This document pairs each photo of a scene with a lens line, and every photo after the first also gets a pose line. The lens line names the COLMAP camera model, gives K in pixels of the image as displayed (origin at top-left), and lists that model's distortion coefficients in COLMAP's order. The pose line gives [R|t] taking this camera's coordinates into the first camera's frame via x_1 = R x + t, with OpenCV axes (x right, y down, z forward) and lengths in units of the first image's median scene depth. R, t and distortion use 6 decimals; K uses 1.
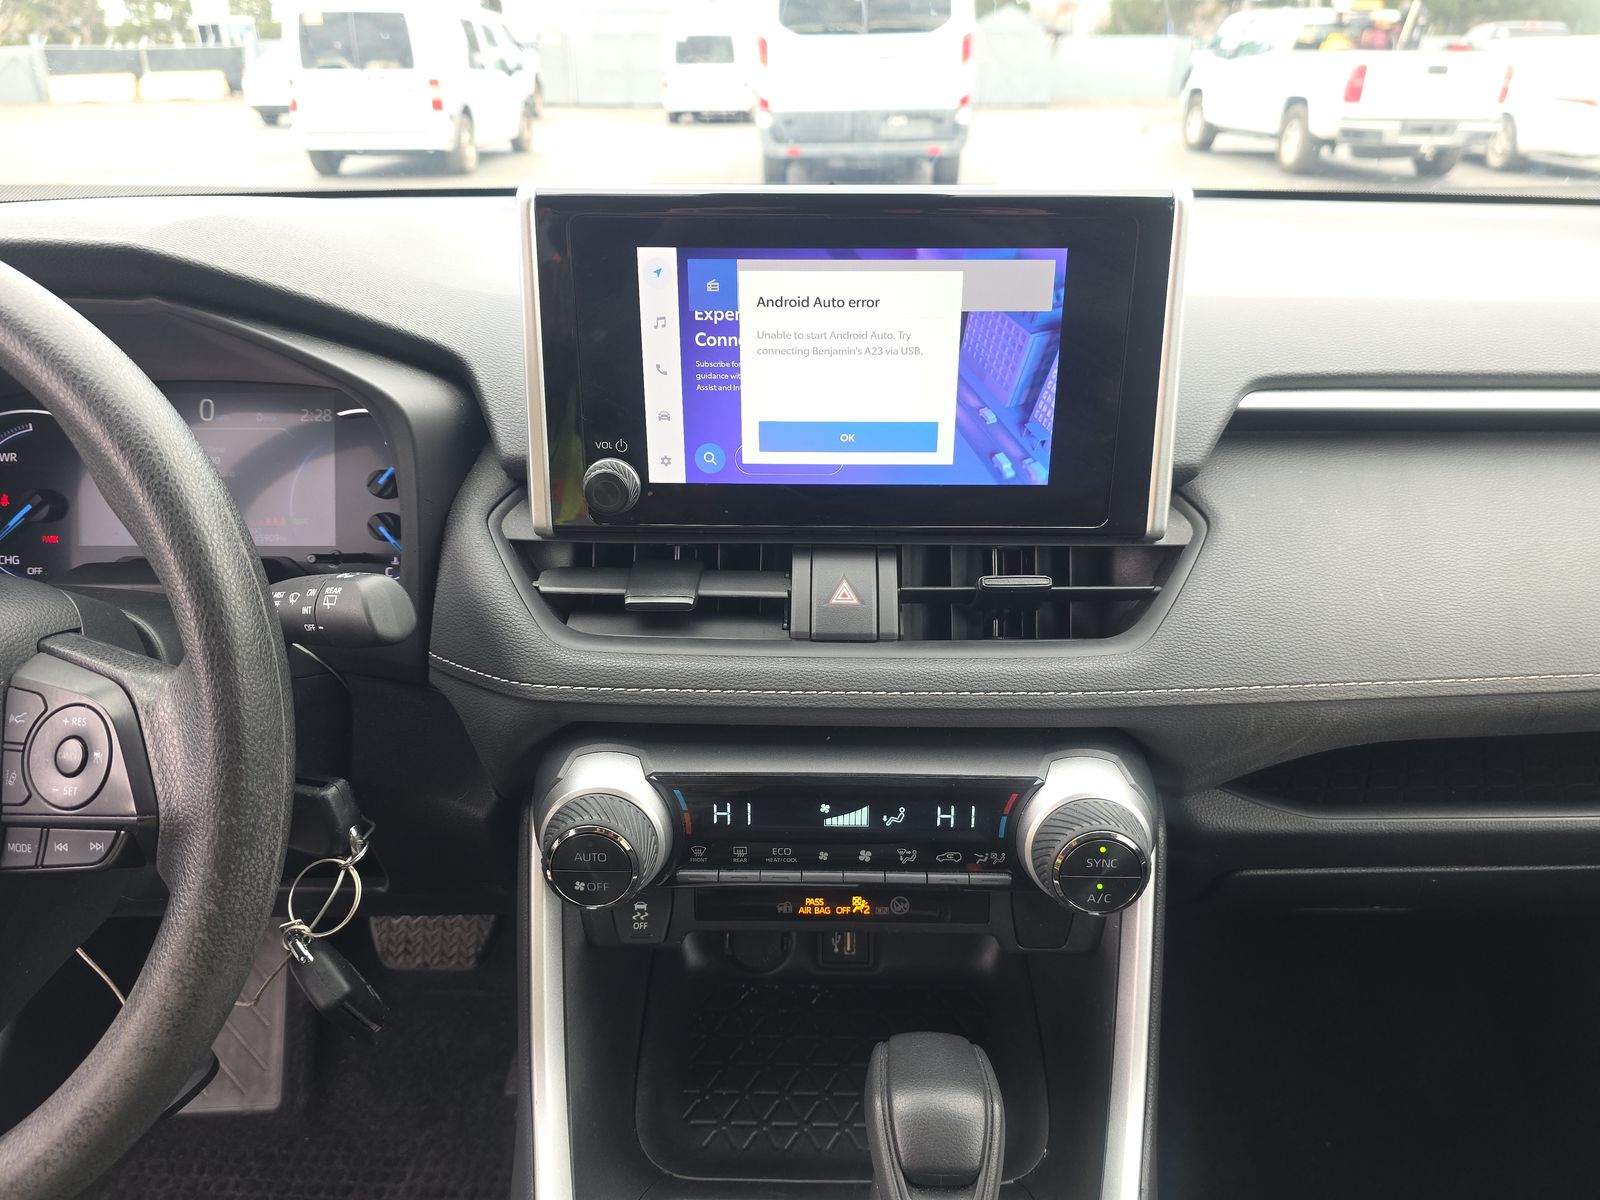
lens RADIAL K [[1066.0, 0, 797.8], [0, 1066.0, 576.0], [0, 0, 1]] dist [0.059252, -0.065887]
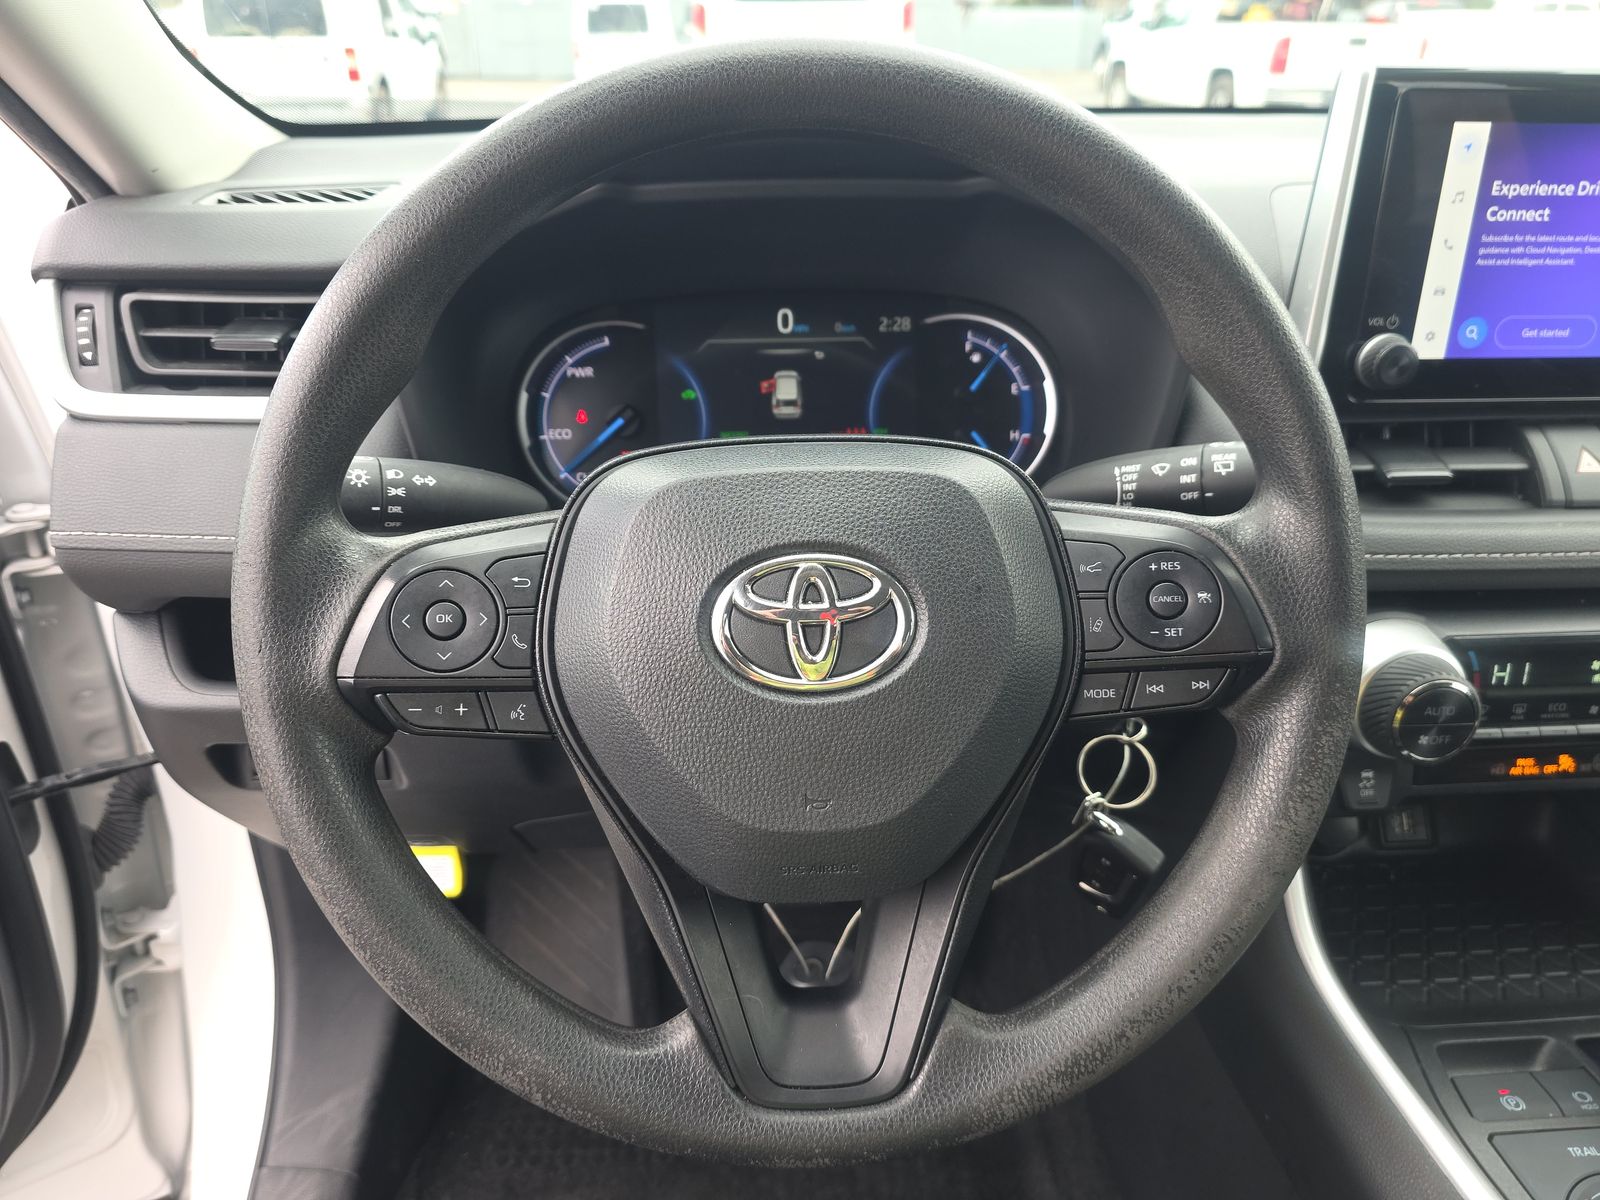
lens RADIAL K [[1069.6, 0, 779.7], [0, 1069.6, 598.7], [0, 0, 1]] dist [0.054930, -0.075012]
pose [[0.997030, -0.032784, 0.069691, -0.824496], [0.030268, 0.998862, 0.036859, 0.086425], [-0.070820, -0.034640, 0.996887, 0.001288]]
